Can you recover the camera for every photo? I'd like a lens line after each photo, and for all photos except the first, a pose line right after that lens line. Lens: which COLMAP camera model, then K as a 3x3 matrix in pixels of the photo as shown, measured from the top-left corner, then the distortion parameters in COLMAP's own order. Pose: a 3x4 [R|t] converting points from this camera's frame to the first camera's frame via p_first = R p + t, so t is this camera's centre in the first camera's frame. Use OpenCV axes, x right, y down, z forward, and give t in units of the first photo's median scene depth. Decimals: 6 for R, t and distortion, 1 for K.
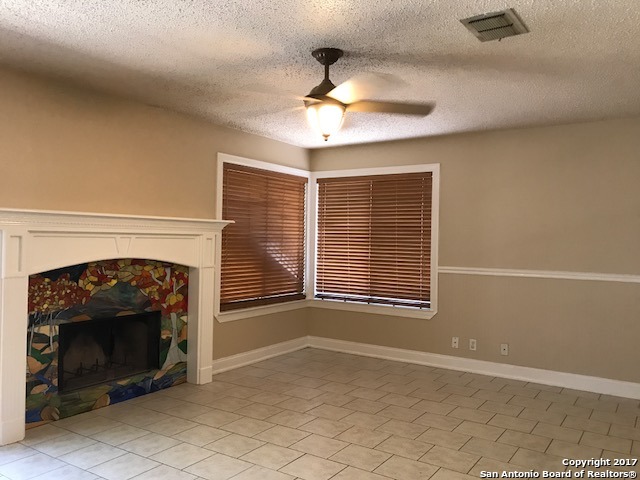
lens RADIAL K [[524.5, 0, 320.0], [0, 524.5, 240.0], [0, 0, 1]] dist [0.009792, -0.018876]
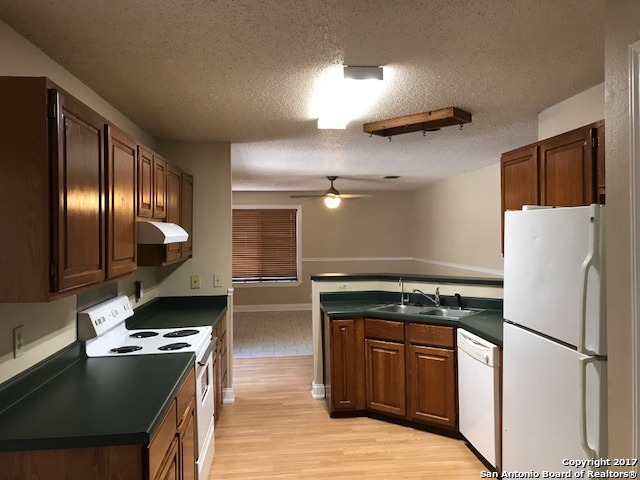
lens RADIAL K [[524.5, 0, 320.0], [0, 524.5, 240.0], [0, 0, 1]] dist [0.009792, -0.018876]
pose [[0.777335, -0.032070, 0.628269, -0.912693], [0.020534, 0.999461, 0.025612, -0.063543], [-0.628751, -0.007008, 0.777575, -0.529177]]
